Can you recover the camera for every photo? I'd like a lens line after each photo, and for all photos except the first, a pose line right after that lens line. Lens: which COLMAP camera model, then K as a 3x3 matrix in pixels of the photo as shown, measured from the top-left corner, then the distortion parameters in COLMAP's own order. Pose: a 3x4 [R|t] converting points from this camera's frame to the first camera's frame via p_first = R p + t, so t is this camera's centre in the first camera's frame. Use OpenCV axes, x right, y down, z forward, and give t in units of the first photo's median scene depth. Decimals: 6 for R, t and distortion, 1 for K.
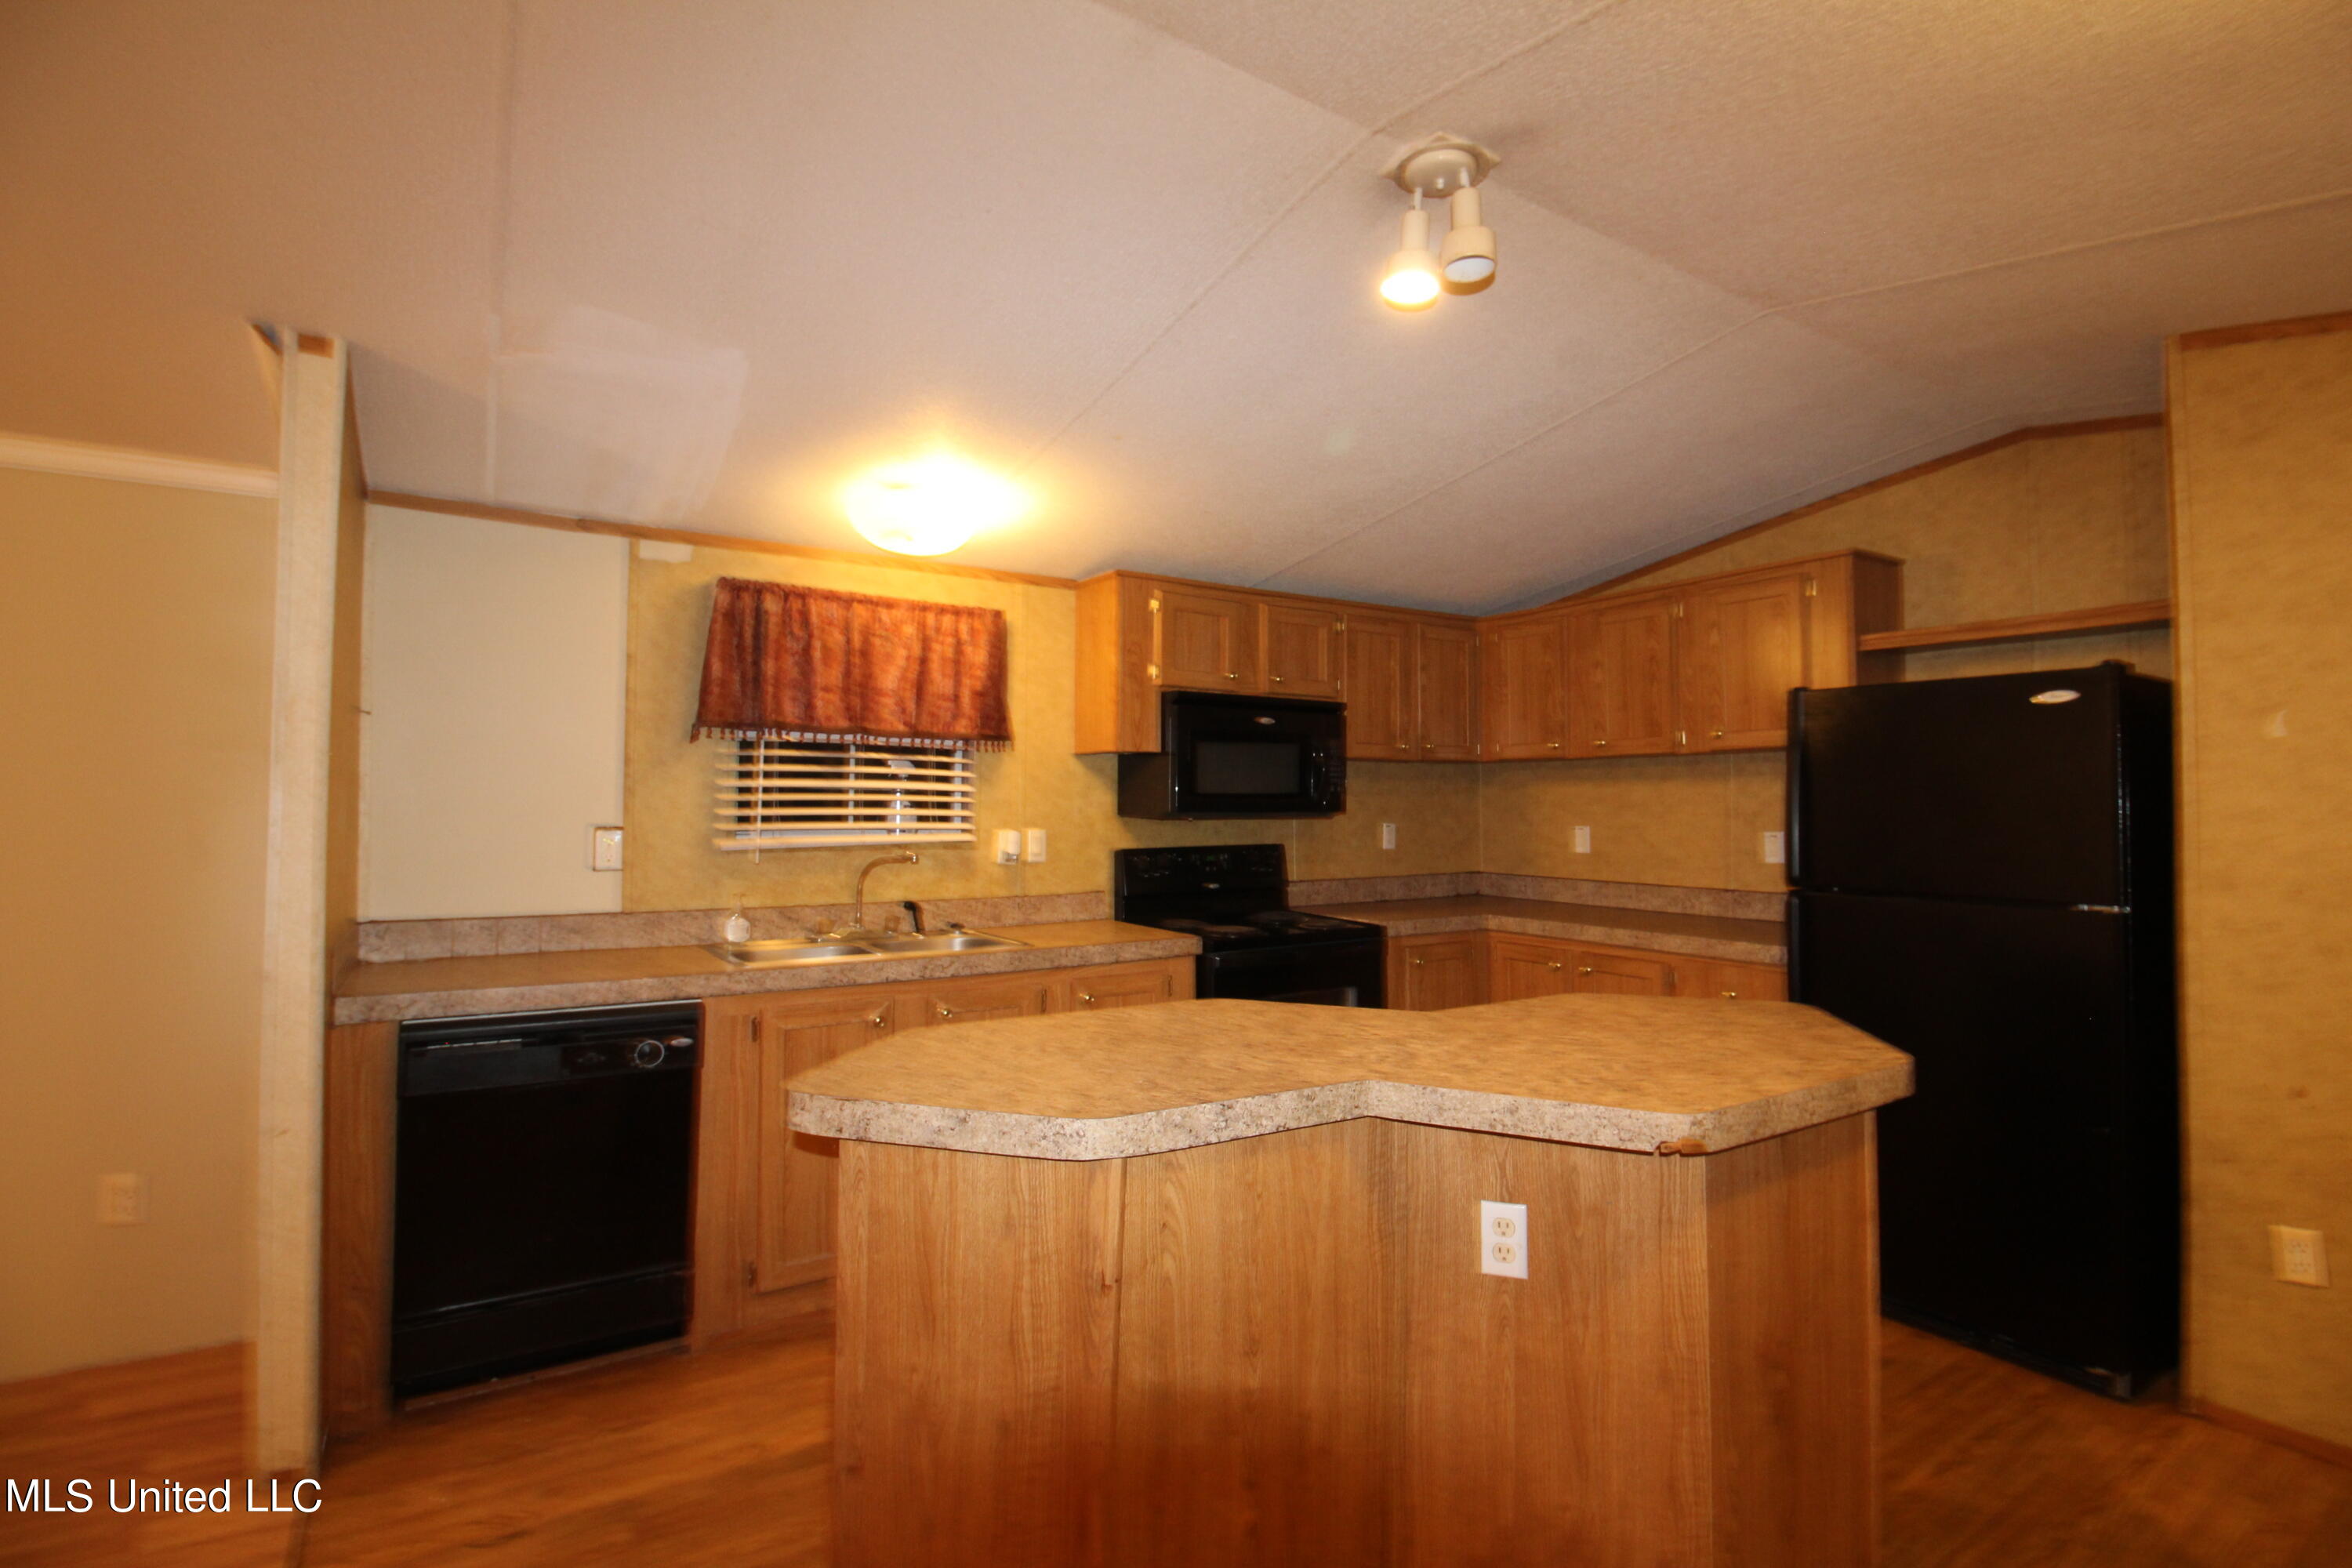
lens RADIAL K [[1099.9, 0, 1174.6], [0, 1099.9, 776.3], [0, 0, 1]] dist [-0.017821, -0.000057]
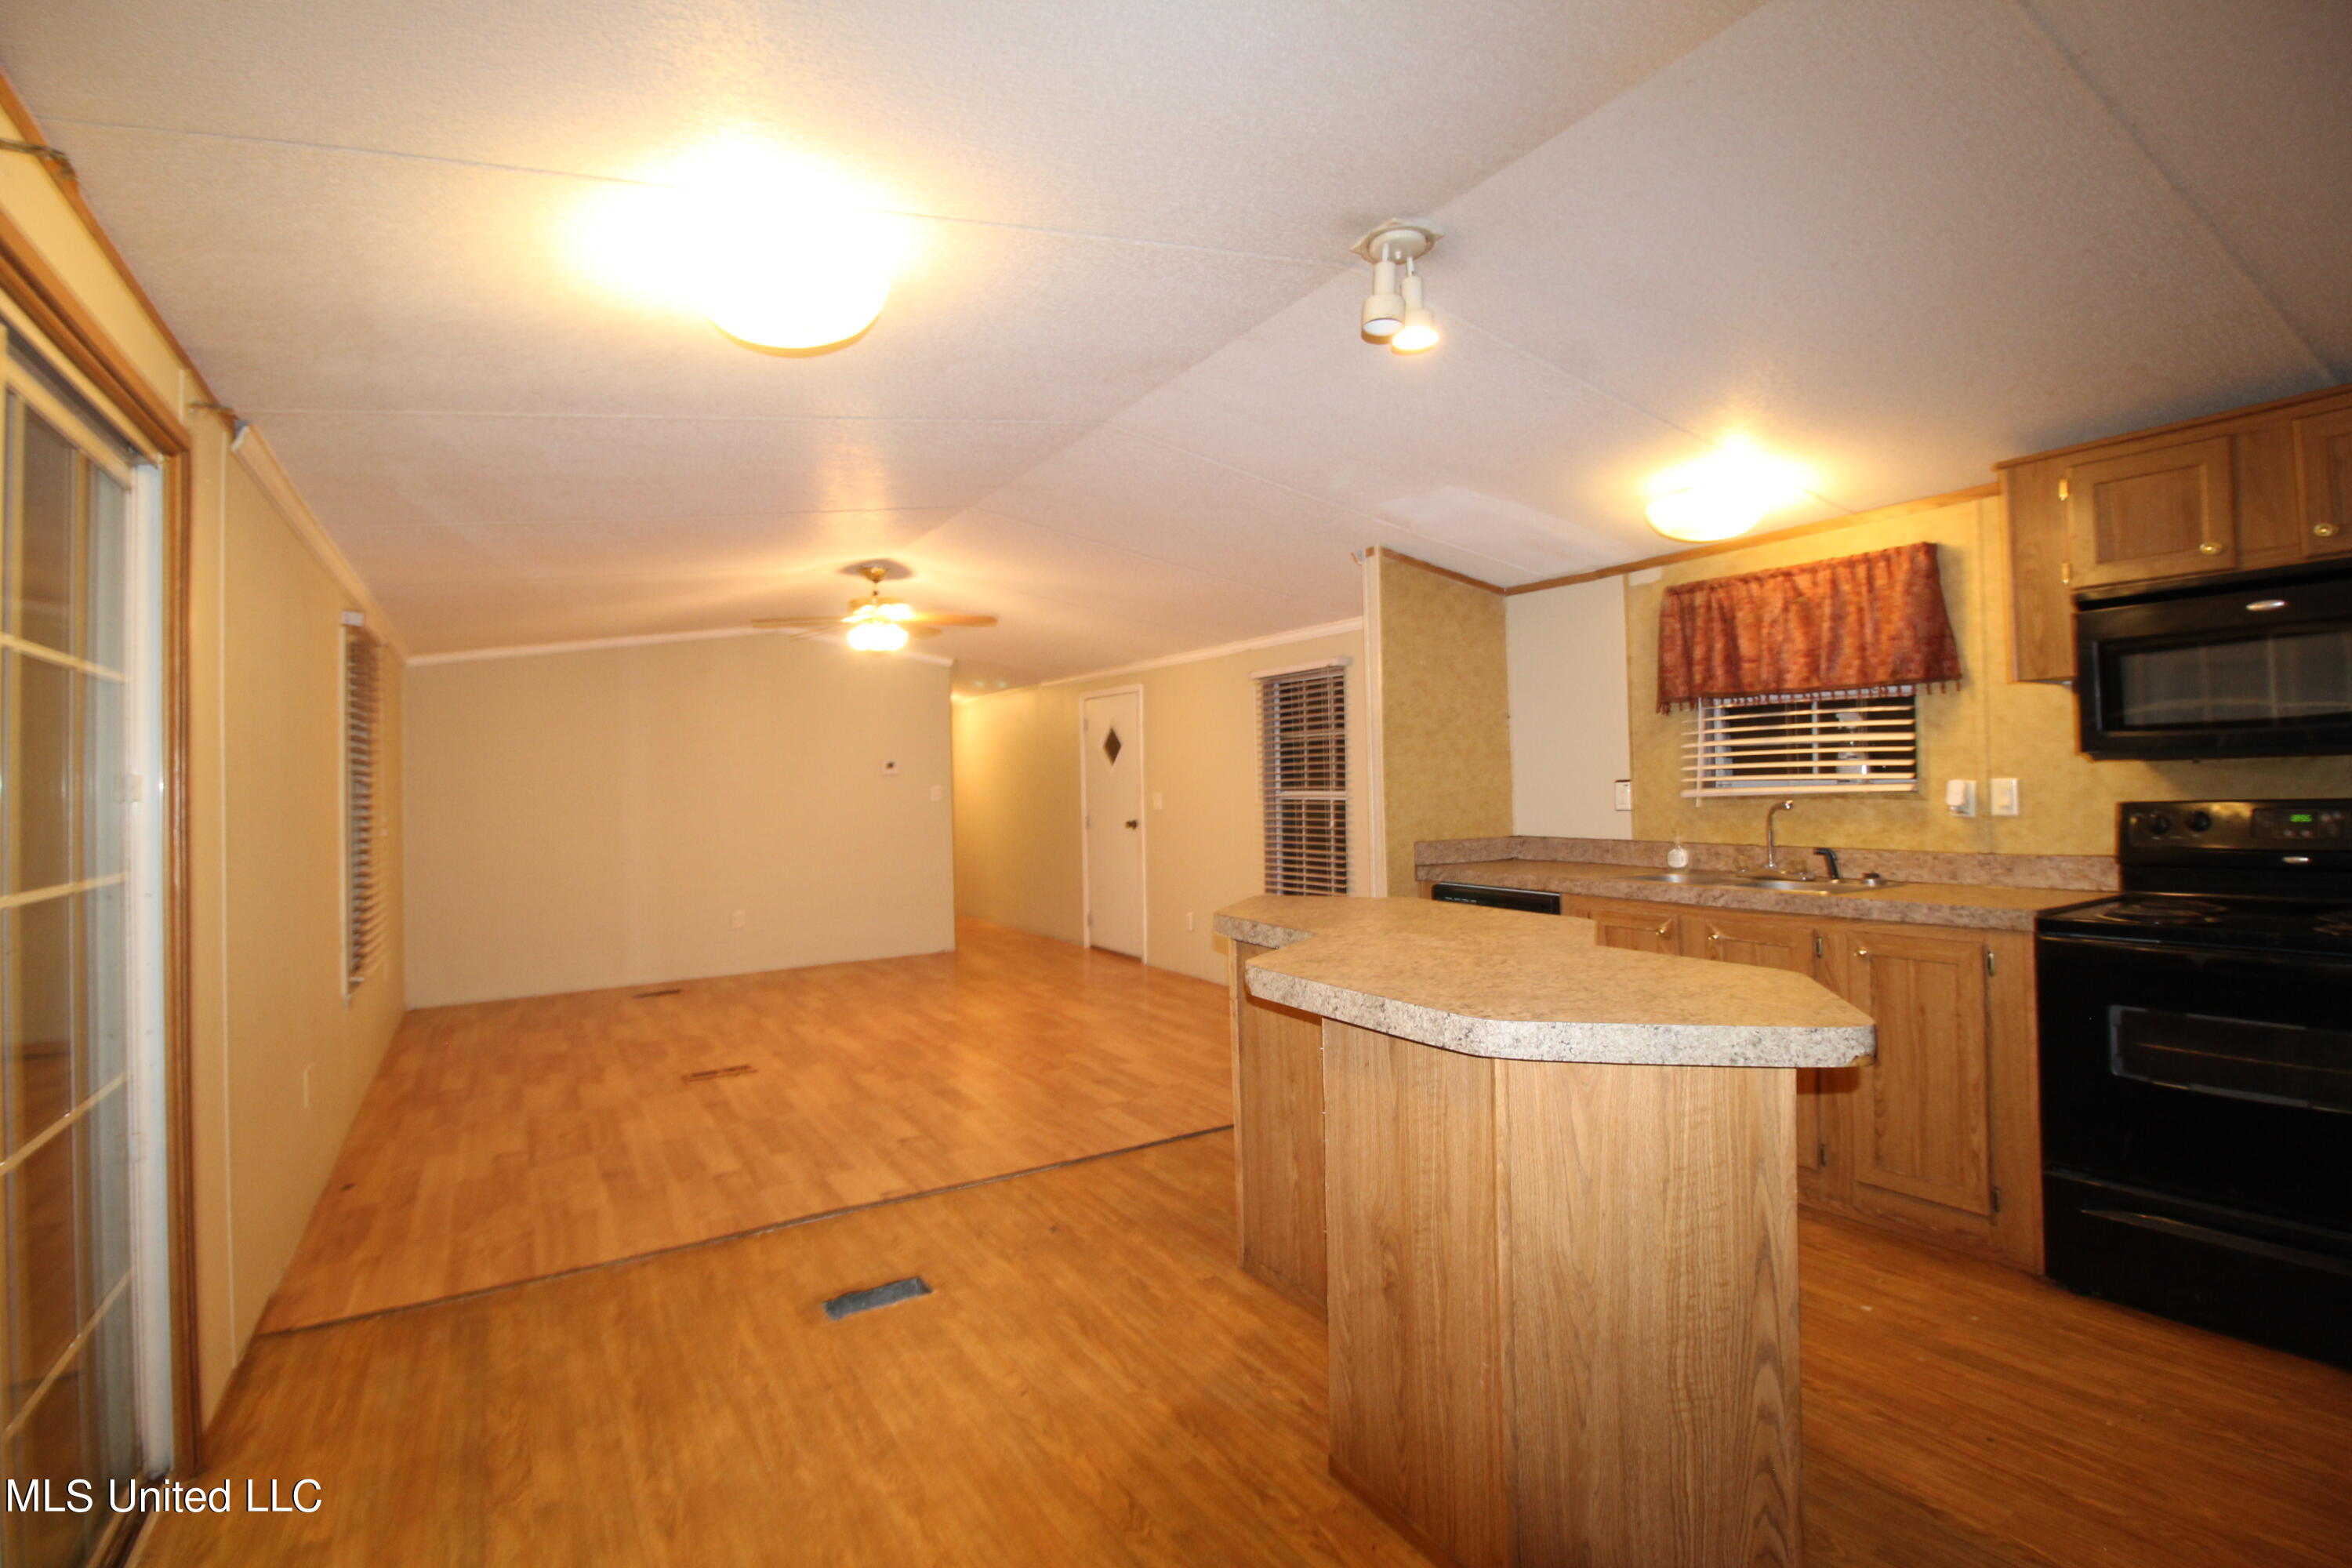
lens RADIAL K [[1099.9, 0, 1175.1], [0, 1099.9, 784.2], [0, 0, 1]] dist [-0.017821, -0.000057]
pose [[-0.045200, -0.010529, -0.998922, 0.848260], [0.044379, 0.998936, -0.012537, 0.039173], [0.997992, -0.044898, -0.044684, 0.435719]]
